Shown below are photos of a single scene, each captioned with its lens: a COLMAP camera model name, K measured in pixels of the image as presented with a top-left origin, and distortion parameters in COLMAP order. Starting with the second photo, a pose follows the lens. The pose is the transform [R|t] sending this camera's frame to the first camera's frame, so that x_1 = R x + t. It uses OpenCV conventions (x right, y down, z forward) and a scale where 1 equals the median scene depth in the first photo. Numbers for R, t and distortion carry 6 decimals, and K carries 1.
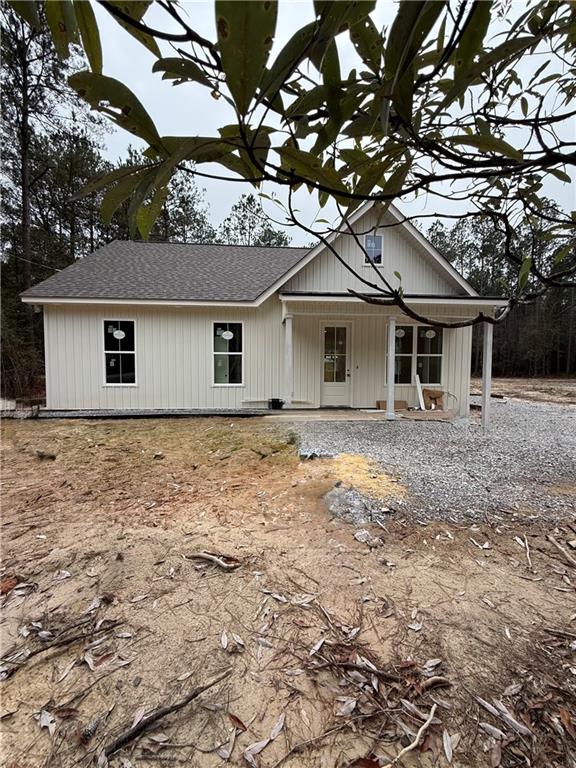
lens RADIAL K [[306.2, 0, 287.1], [0, 306.2, 382.4], [0, 0, 1]] dist [-0.001108, -0.000021]
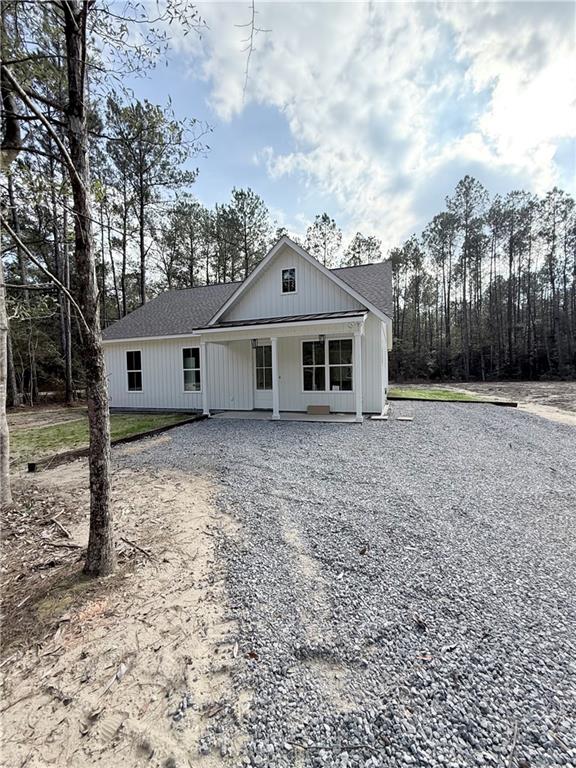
lens RADIAL K [[306.2, 0, 287.1], [0, 306.2, 382.4], [0, 0, 1]] dist [-0.001108, -0.000021]
pose [[0.913525, -0.012139, -0.406602, 0.843083], [0.005335, 0.999826, -0.017863, -0.008099], [0.406748, 0.014149, 0.913431, -0.120351]]
